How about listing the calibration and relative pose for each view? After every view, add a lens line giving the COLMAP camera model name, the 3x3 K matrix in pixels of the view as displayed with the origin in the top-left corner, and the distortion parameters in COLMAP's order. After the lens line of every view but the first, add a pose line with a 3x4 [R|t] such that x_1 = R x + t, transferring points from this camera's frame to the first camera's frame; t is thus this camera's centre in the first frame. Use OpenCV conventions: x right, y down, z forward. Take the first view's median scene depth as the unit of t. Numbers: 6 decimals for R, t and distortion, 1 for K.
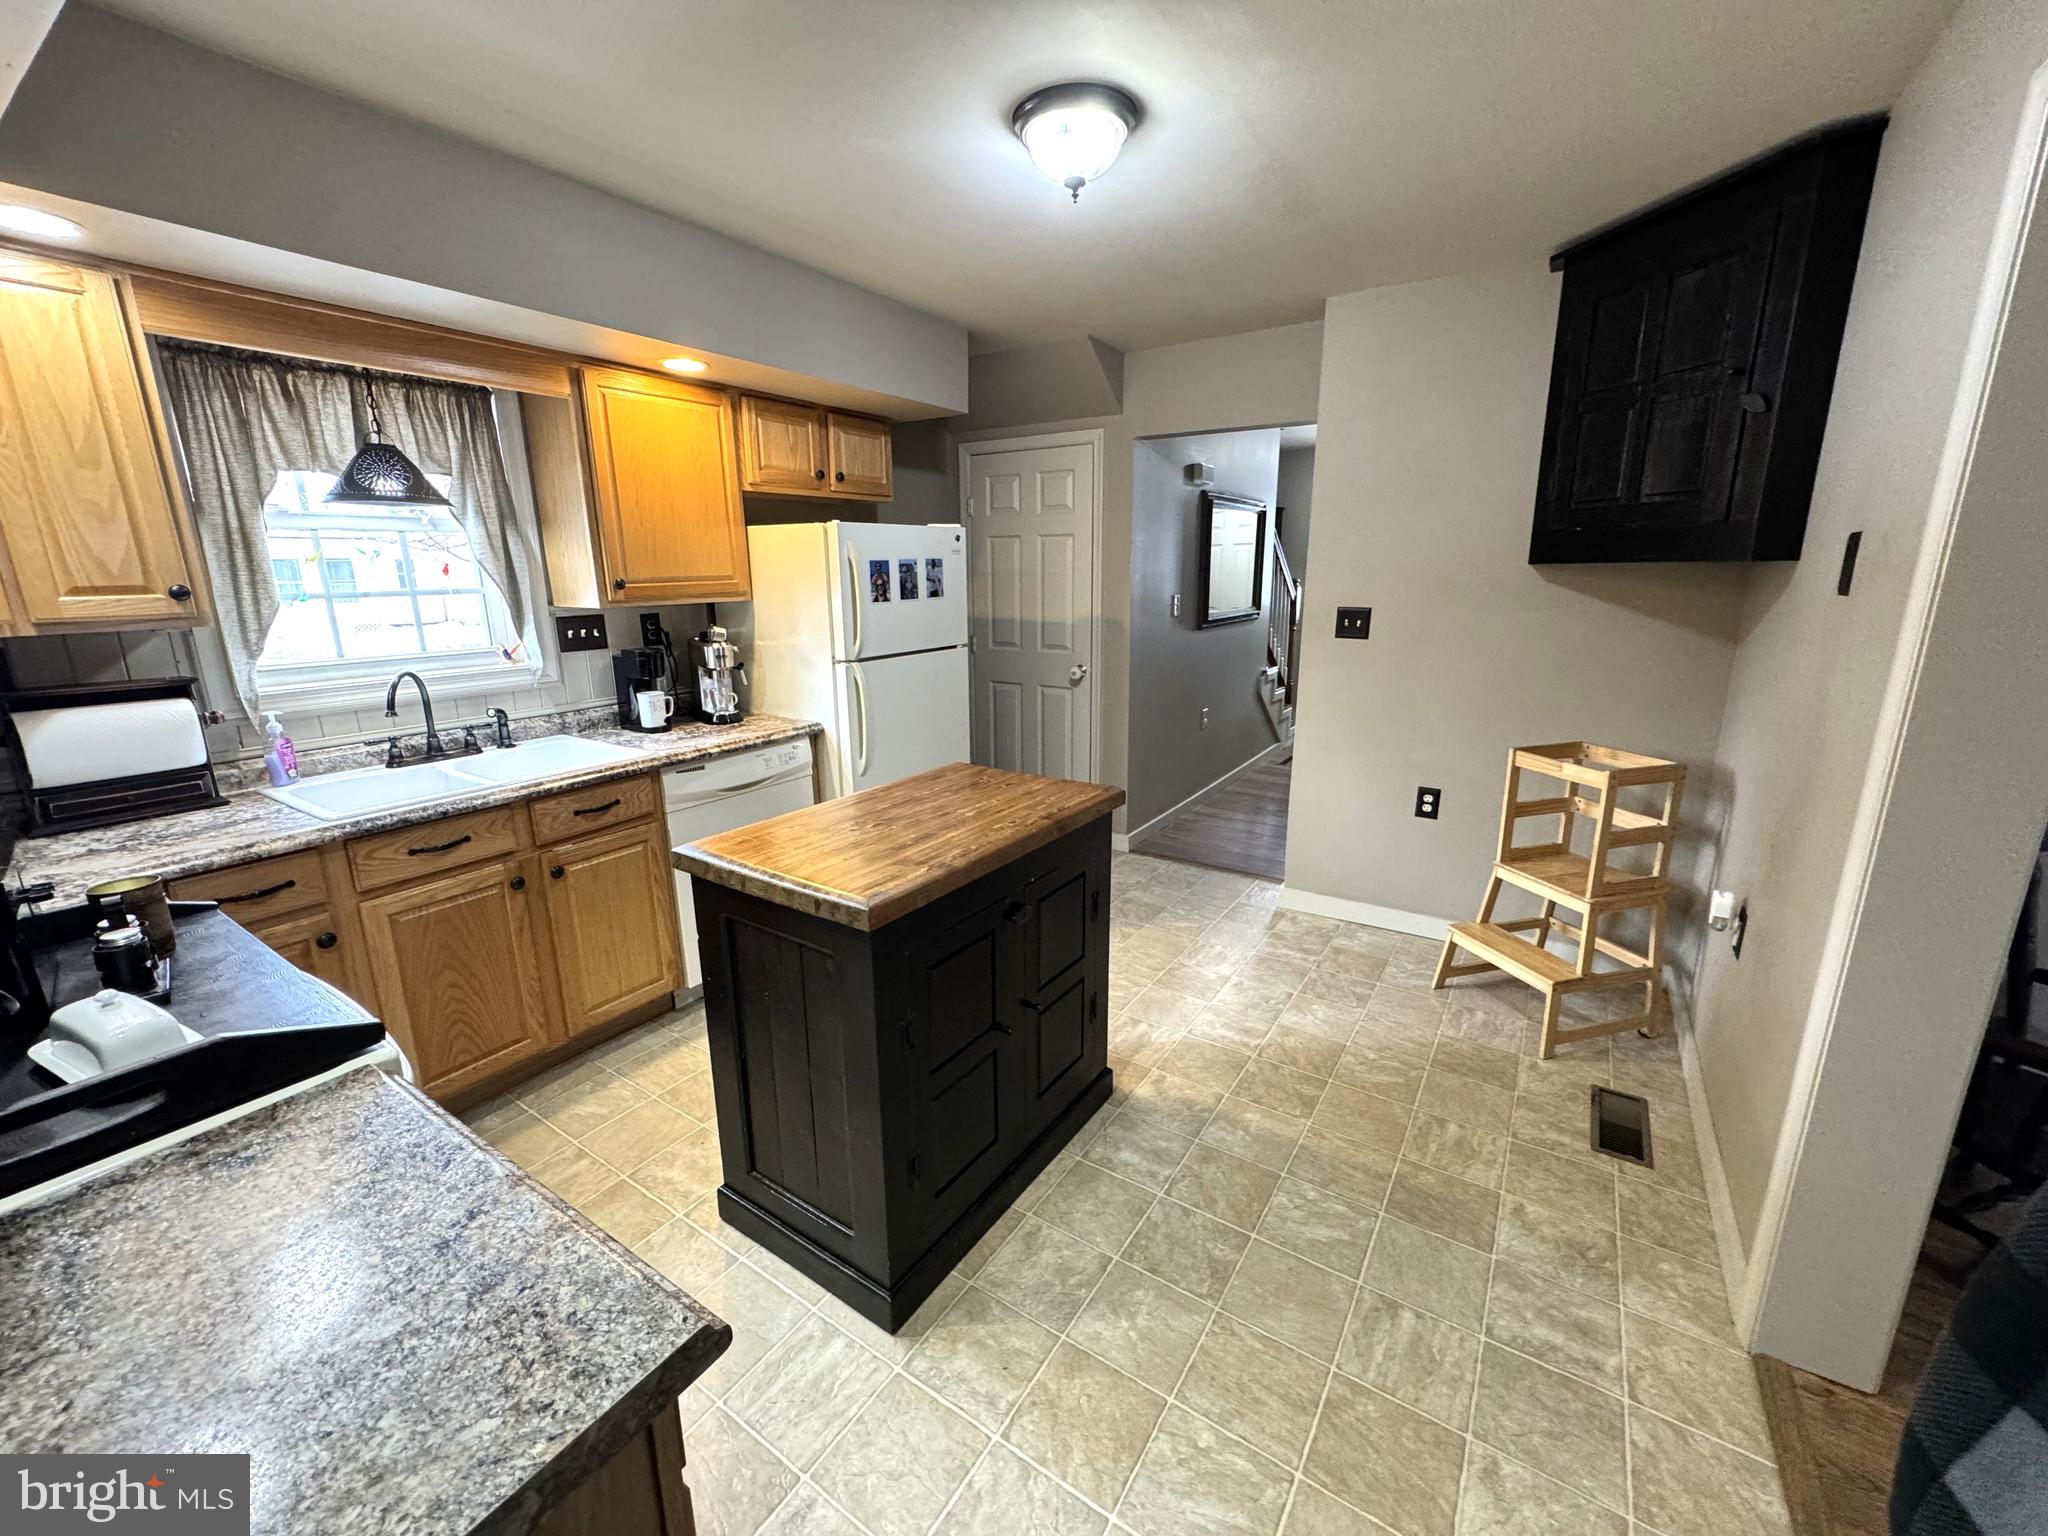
lens RADIAL K [[815.7, 0, 1021.1], [0, 815.7, 766.8], [0, 0, 1]] dist [-0.003207, 0.000799]
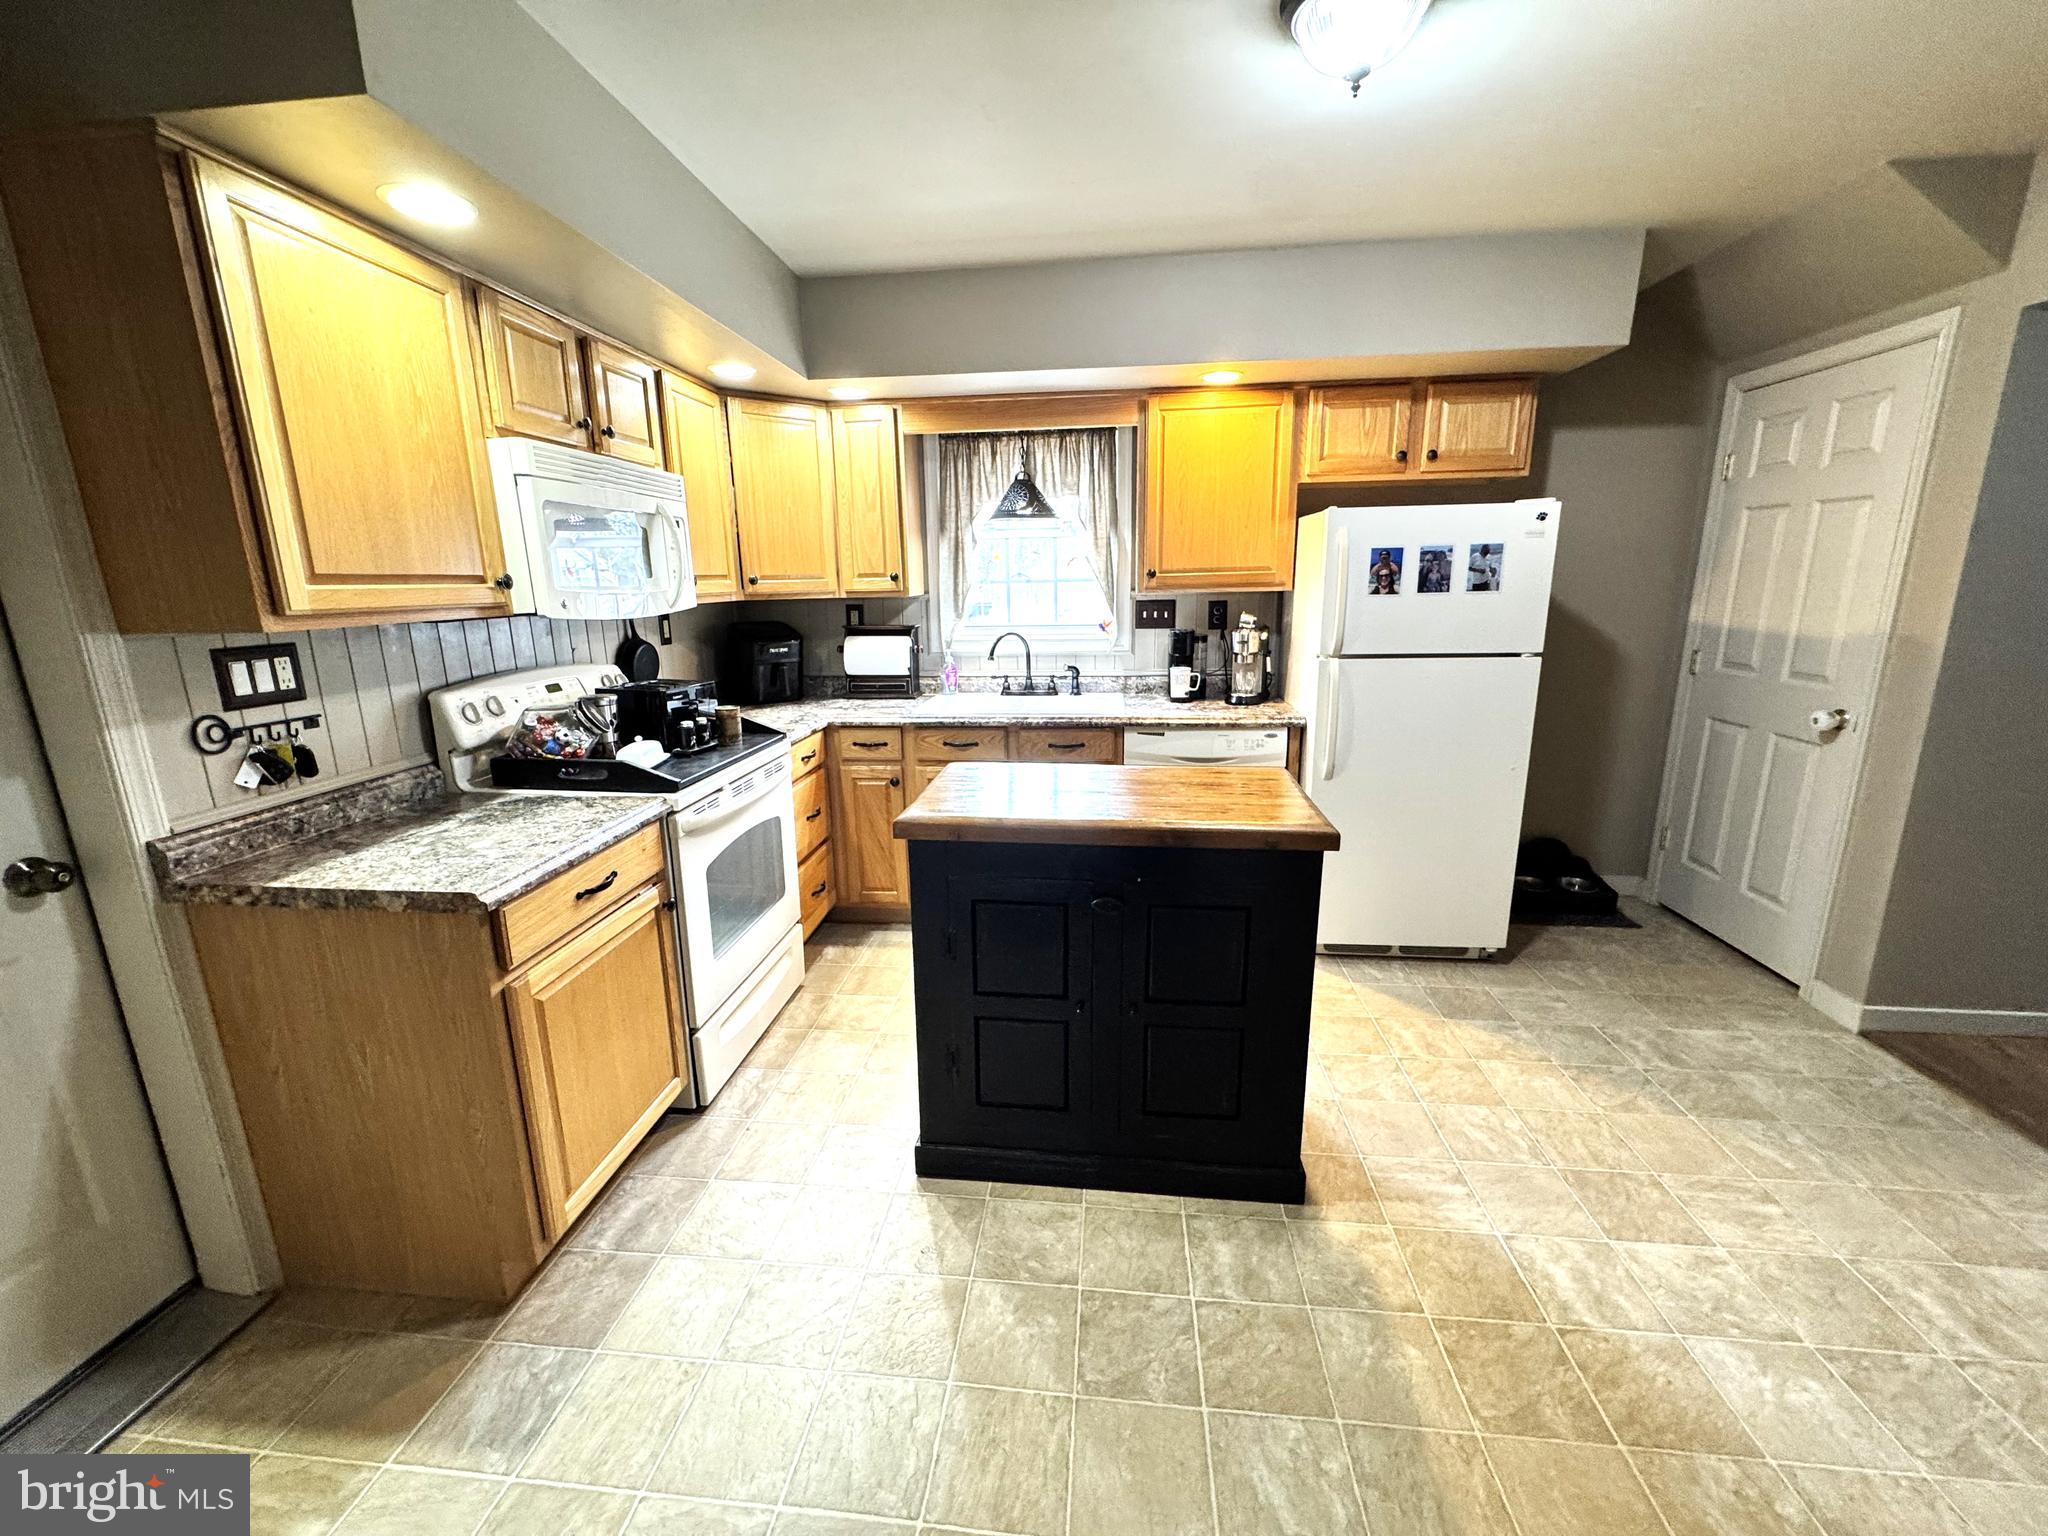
lens RADIAL K [[815.7, 0, 1023.9], [0, 815.7, 766.0], [0, 0, 1]] dist [-0.003207, 0.000799]
pose [[0.464887, 0.200753, -0.862310, 0.493999], [-0.199823, 0.972615, 0.118705, -0.050630], [0.862526, 0.117125, 0.492271, 0.262682]]
